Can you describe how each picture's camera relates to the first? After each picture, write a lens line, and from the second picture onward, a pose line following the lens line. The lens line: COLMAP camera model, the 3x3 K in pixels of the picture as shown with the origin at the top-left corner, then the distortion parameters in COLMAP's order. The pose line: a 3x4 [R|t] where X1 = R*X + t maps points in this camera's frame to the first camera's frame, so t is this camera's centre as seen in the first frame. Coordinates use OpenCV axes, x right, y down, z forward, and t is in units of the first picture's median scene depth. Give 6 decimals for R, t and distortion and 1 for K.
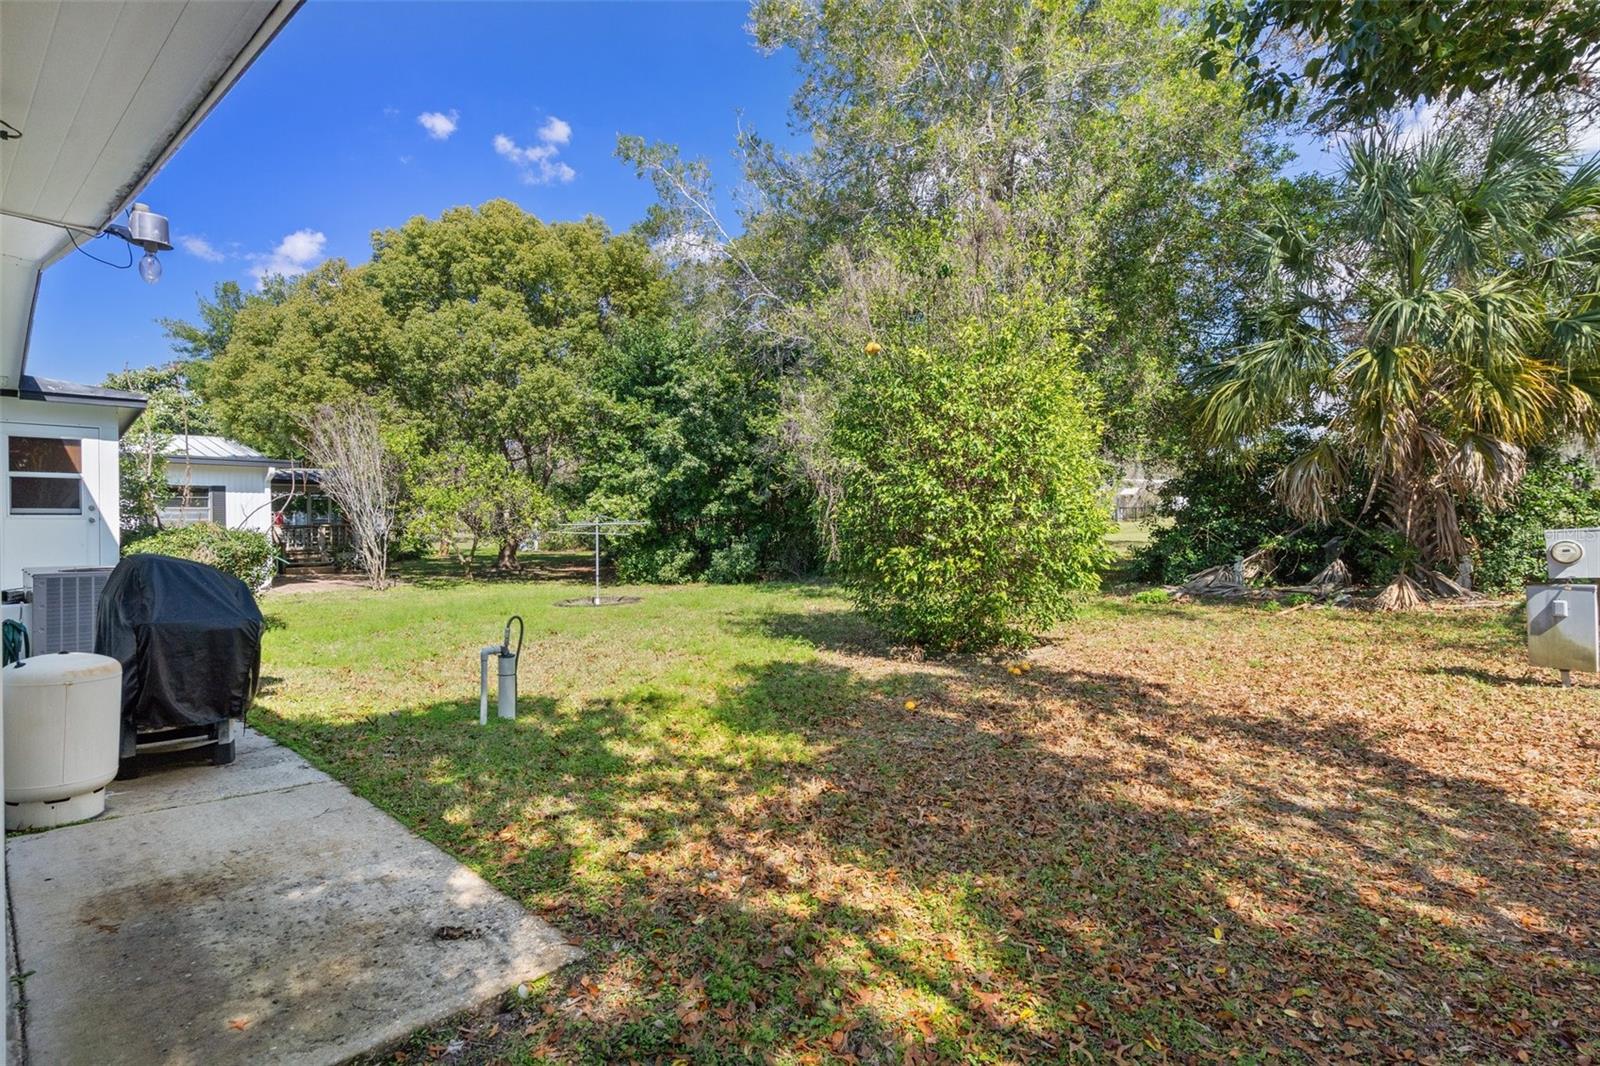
lens RADIAL K [[754.1, 0, 799.4], [0, 754.1, 530.2], [0, 0, 1]] dist [-0.001002, -0.000077]
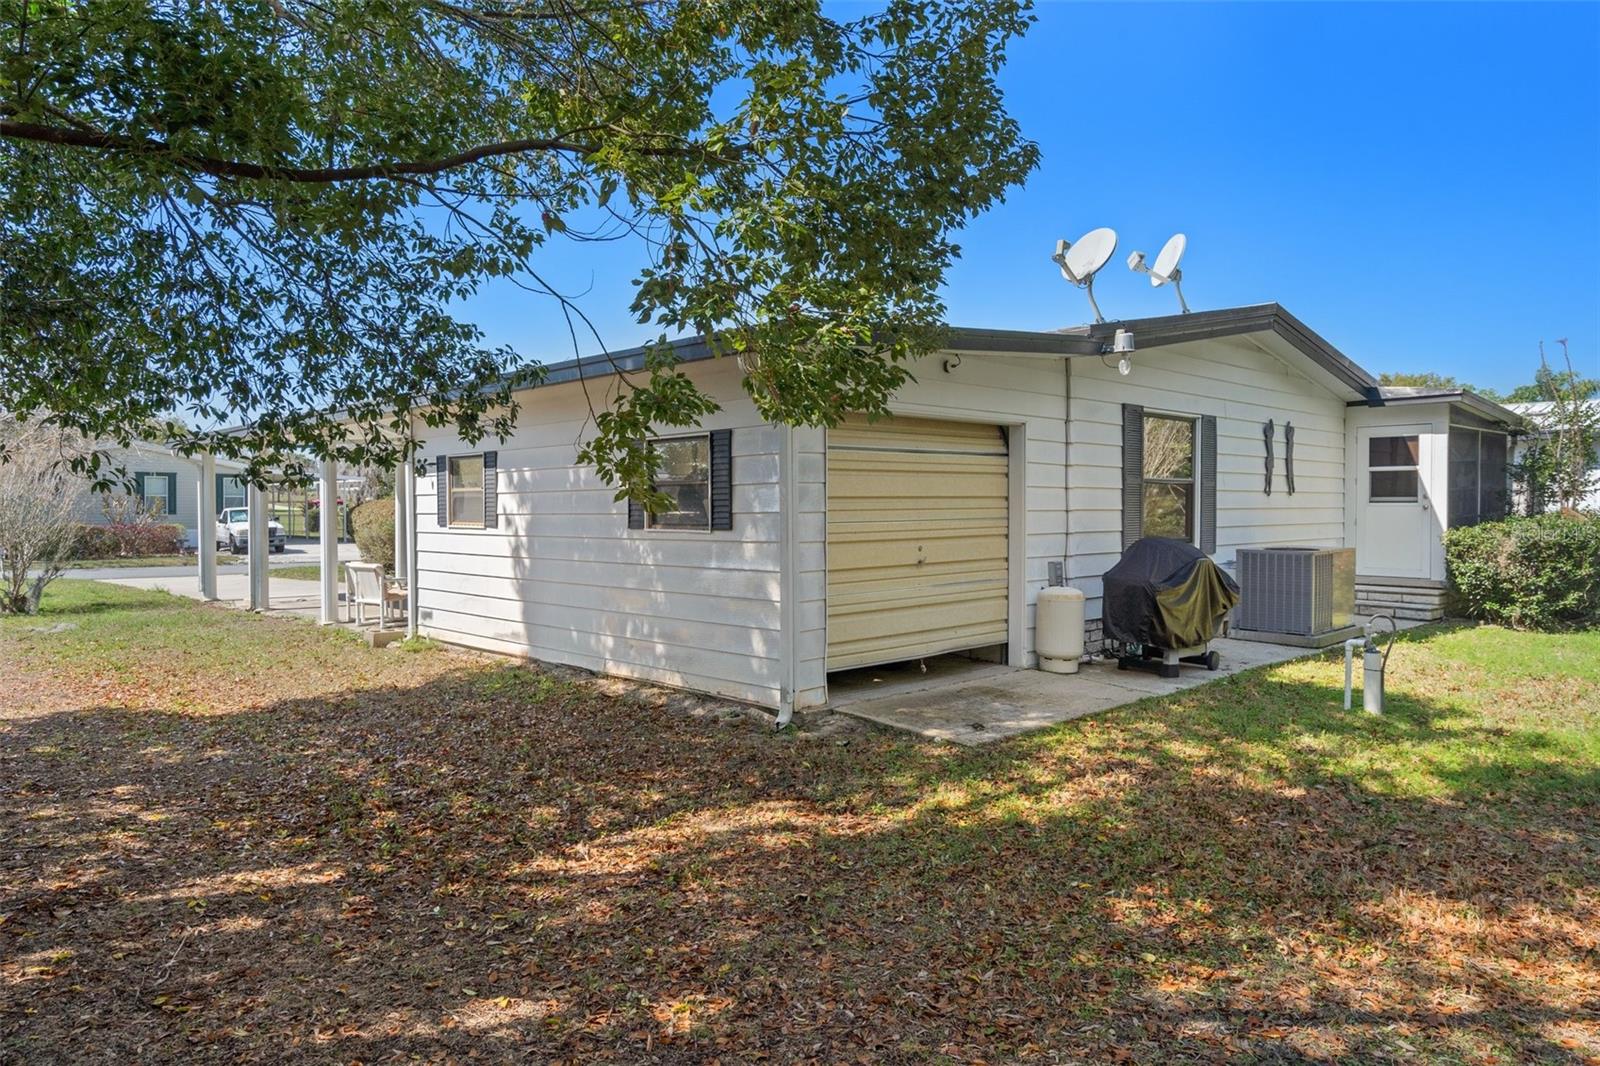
lens RADIAL K [[1081.6, 0, 800.4], [0, 1081.6, 531.5], [0, 0, 1]] dist [0.029635, -0.000676]
pose [[-0.085806, 0.029119, -0.995886, 0.752787], [-0.001683, 0.999567, 0.029372, -0.024500], [0.996310, 0.004196, -0.085720, 0.233782]]
